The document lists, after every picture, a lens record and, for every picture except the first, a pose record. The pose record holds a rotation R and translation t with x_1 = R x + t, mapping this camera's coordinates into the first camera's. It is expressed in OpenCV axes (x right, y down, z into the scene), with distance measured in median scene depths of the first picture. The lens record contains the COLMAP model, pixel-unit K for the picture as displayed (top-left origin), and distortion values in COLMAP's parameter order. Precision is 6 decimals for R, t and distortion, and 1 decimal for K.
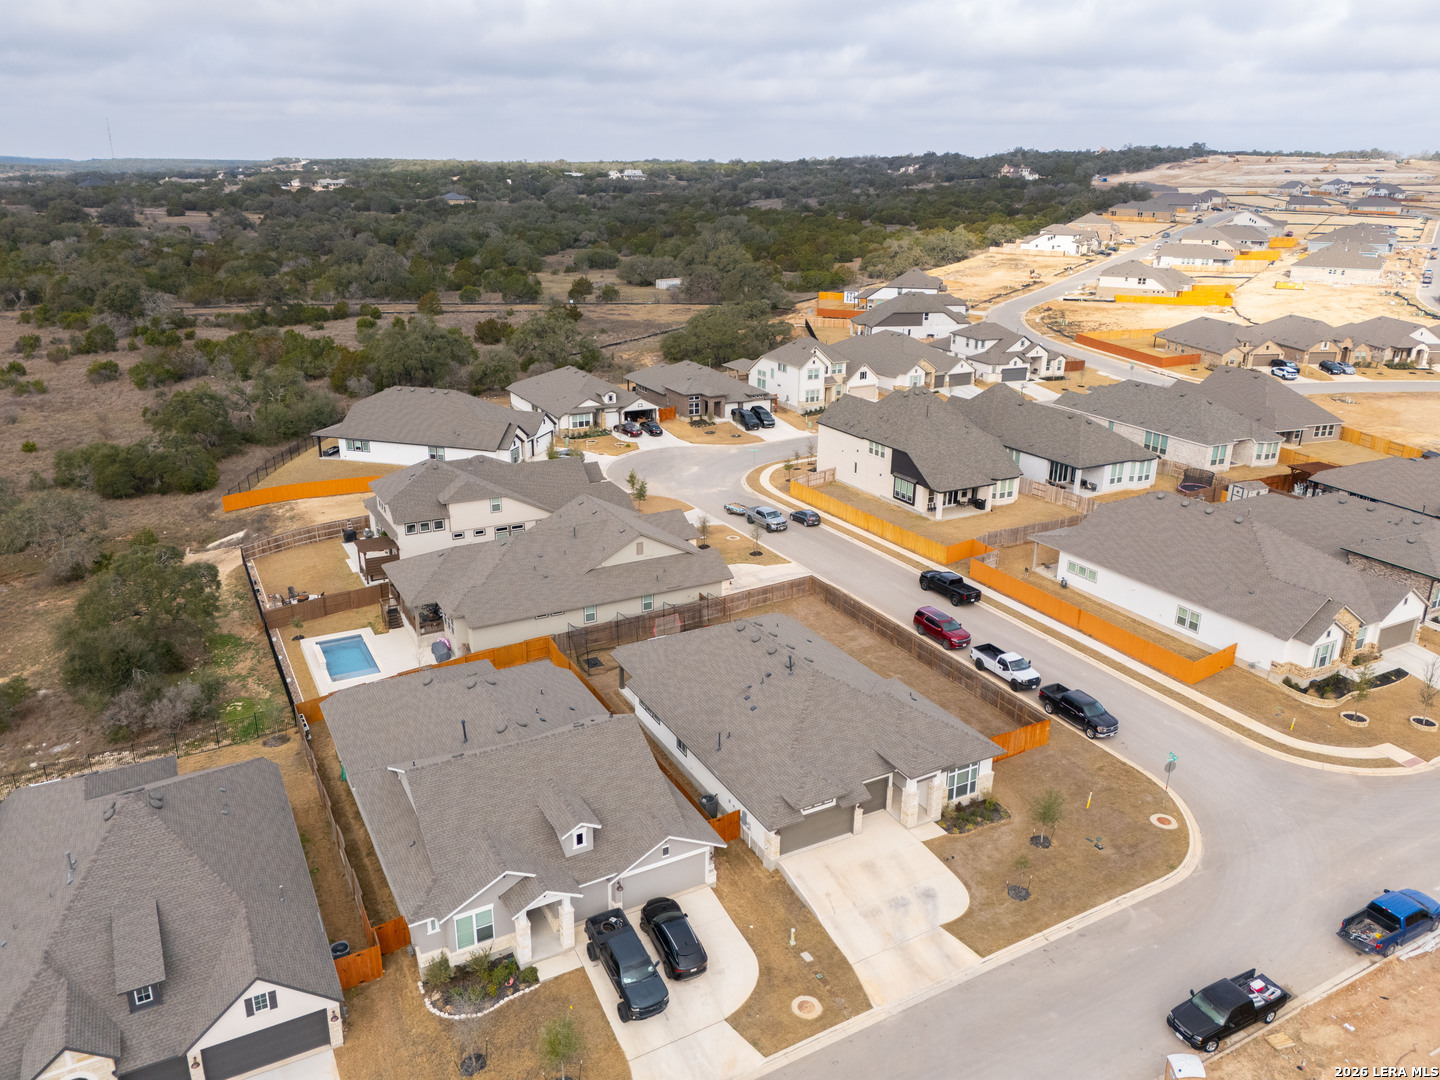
lens RADIAL K [[1048.2, 0, 719.9], [0, 1048.2, 561.5], [0, 0, 1]] dist [0.096555, -0.111208]
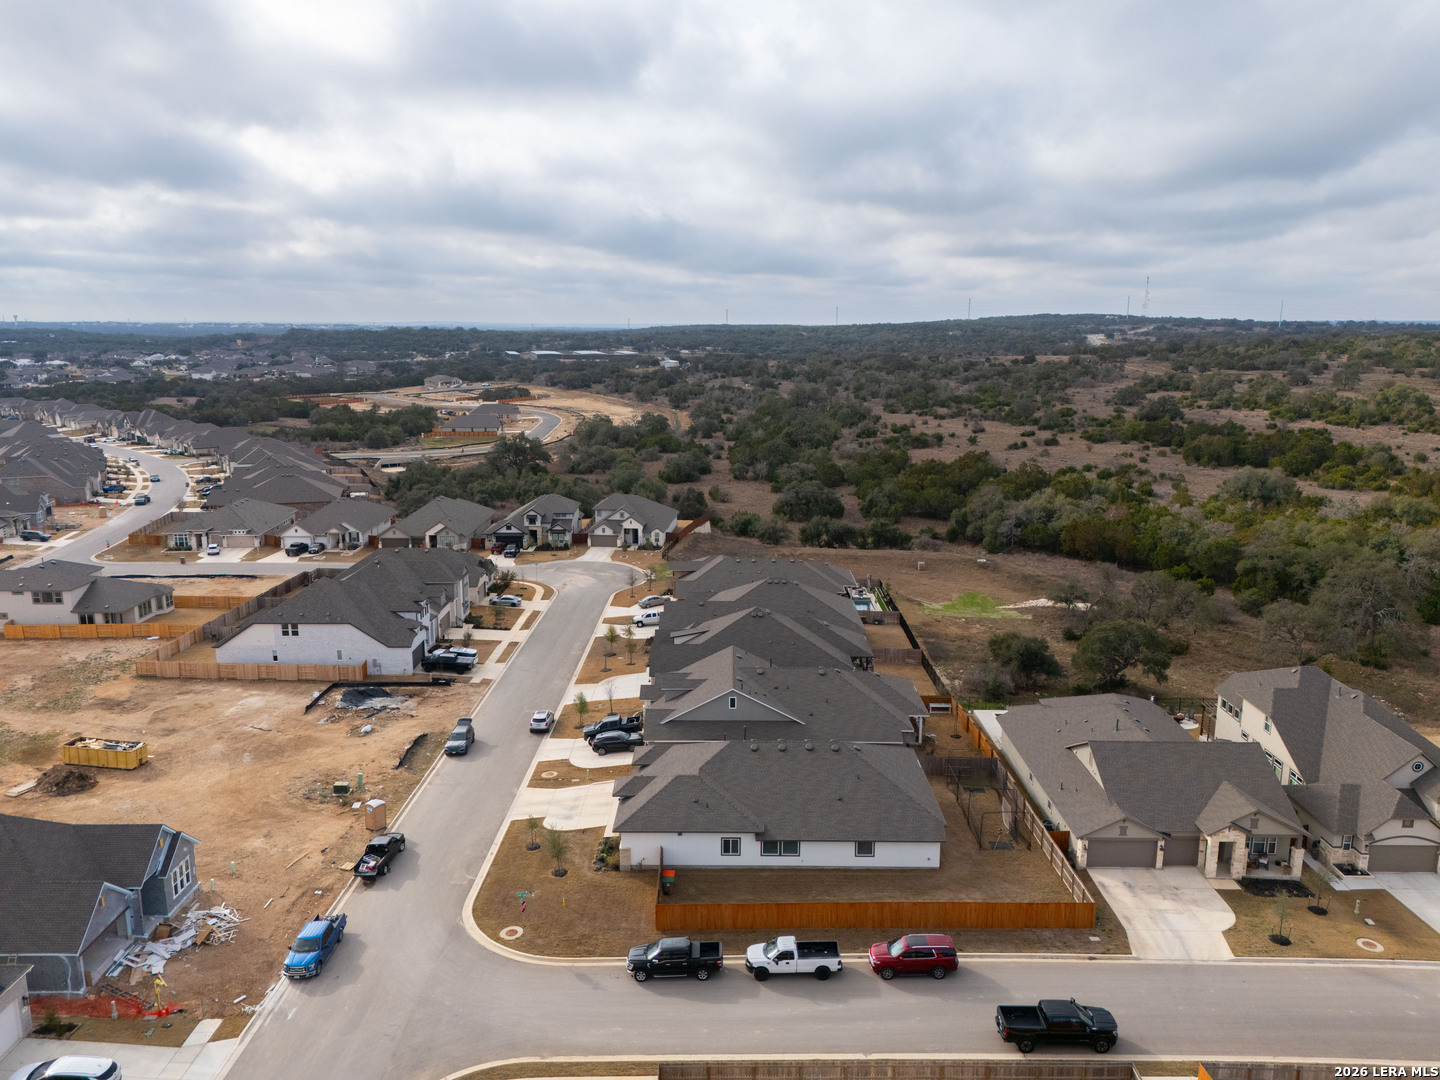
lens RADIAL K [[1048.2, 0, 719.9], [0, 1048.2, 561.5], [0, 0, 1]] dist [0.096555, -0.111208]
pose [[-0.479374, 0.192723, -0.856188, 0.745133], [-0.310571, 0.875207, 0.370890, -0.361103], [0.820821, 0.443702, -0.359697, 0.881302]]
